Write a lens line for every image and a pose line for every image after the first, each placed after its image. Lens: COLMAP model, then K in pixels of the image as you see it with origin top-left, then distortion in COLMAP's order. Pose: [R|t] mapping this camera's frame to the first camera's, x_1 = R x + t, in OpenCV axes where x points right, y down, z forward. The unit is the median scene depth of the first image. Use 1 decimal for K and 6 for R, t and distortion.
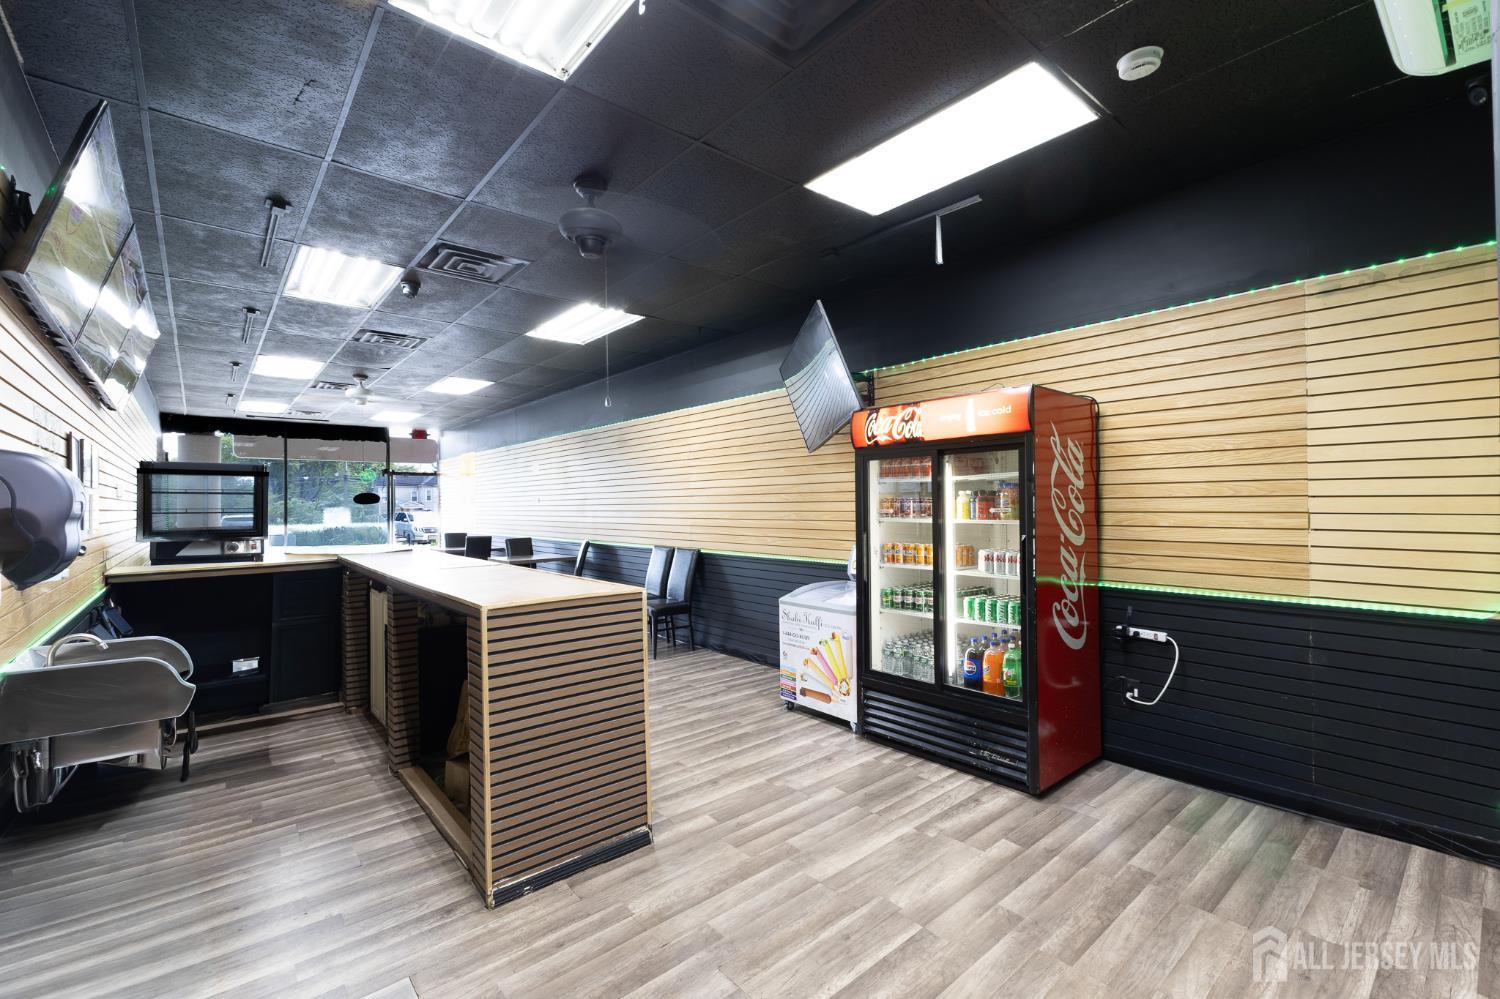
lens RADIAL K [[643.6, 0, 750.0], [0, 643.6, 499.5], [0, 0, 1]] dist [0.019672, -0.000016]
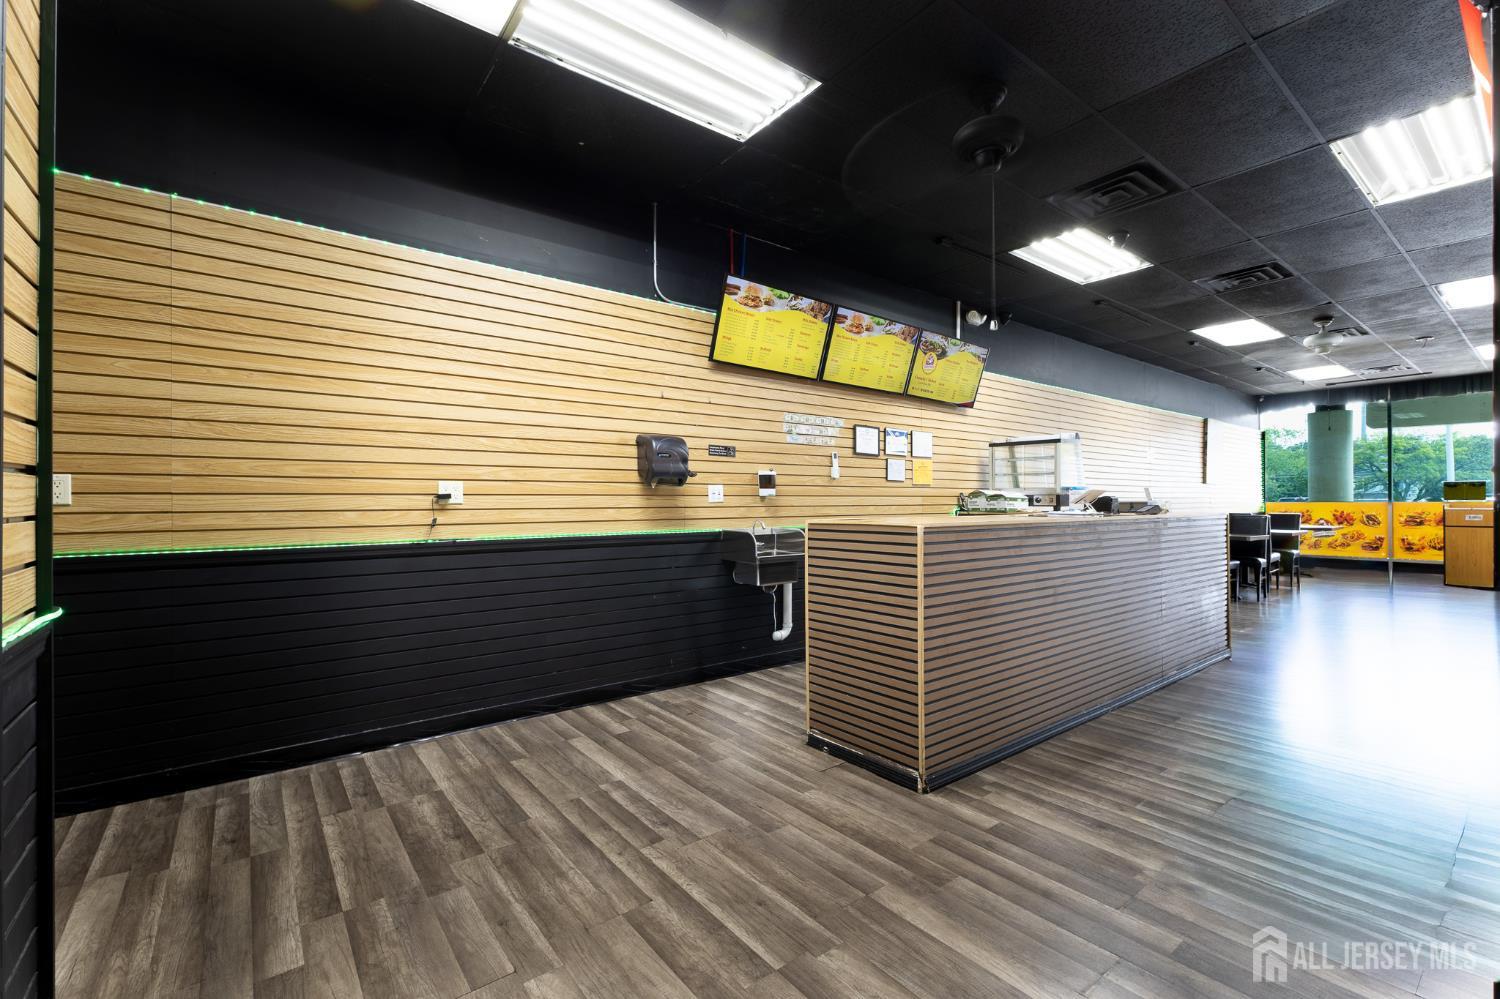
lens RADIAL K [[675.4, 0, 789.7], [0, 675.4, 500.7], [0, 0, 1]] dist [0.046745, -0.000013]
pose [[-0.023654, 0.001557, -0.999719, 0.928931], [0.009874, 0.999950, 0.001324, 0.112479], [0.999671, -0.009840, -0.023668, 0.923215]]
